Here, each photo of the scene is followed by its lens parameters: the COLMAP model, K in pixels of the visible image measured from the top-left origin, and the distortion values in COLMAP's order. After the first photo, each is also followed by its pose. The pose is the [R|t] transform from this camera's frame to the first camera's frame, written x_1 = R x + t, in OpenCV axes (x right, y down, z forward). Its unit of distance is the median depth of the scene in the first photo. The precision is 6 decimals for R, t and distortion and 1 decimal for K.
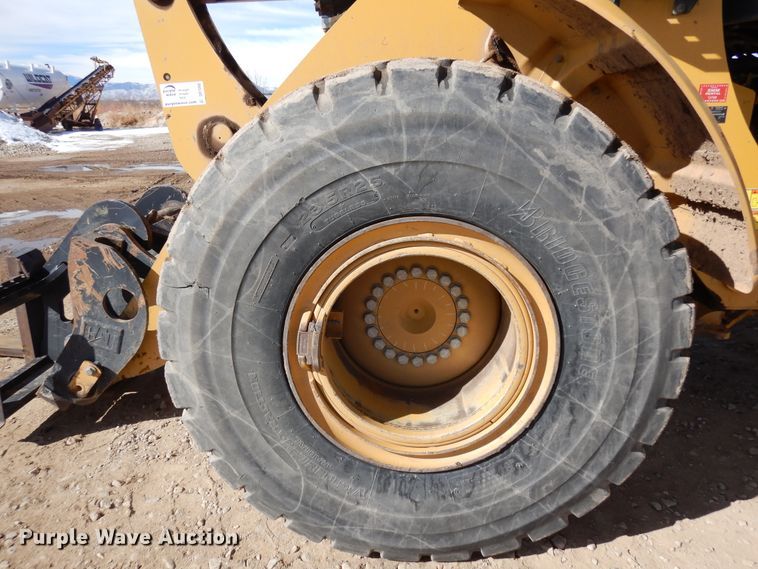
lens RADIAL K [[559.1, 0, 378.4], [0, 559.1, 284.4], [0, 0, 1]] dist [0.012922, 0.007620]
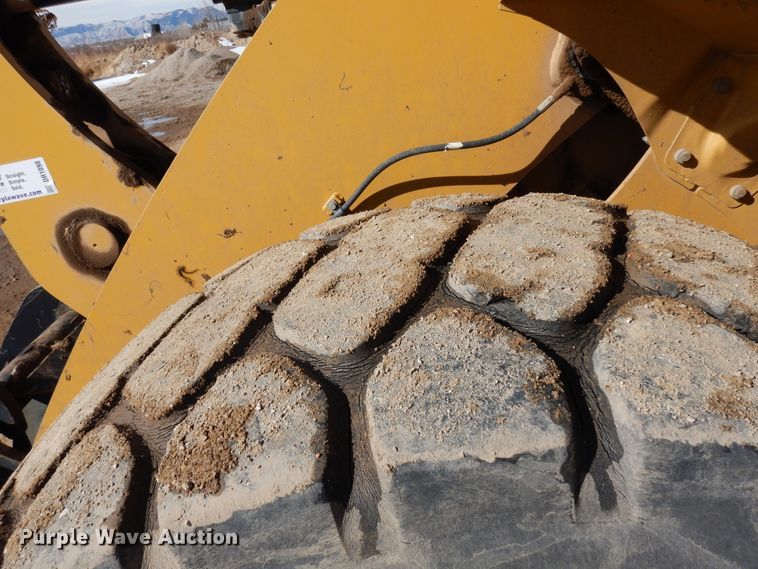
lens RADIAL K [[559.1, 0, 379.7], [0, 559.1, 284.5], [0, 0, 1]] dist [0.012922, 0.007620]
pose [[0.990625, -0.136446, -0.006693, 0.022407], [0.136018, 0.980595, 0.141179, -0.346739], [-0.012701, -0.140766, 0.989961, 0.521468]]
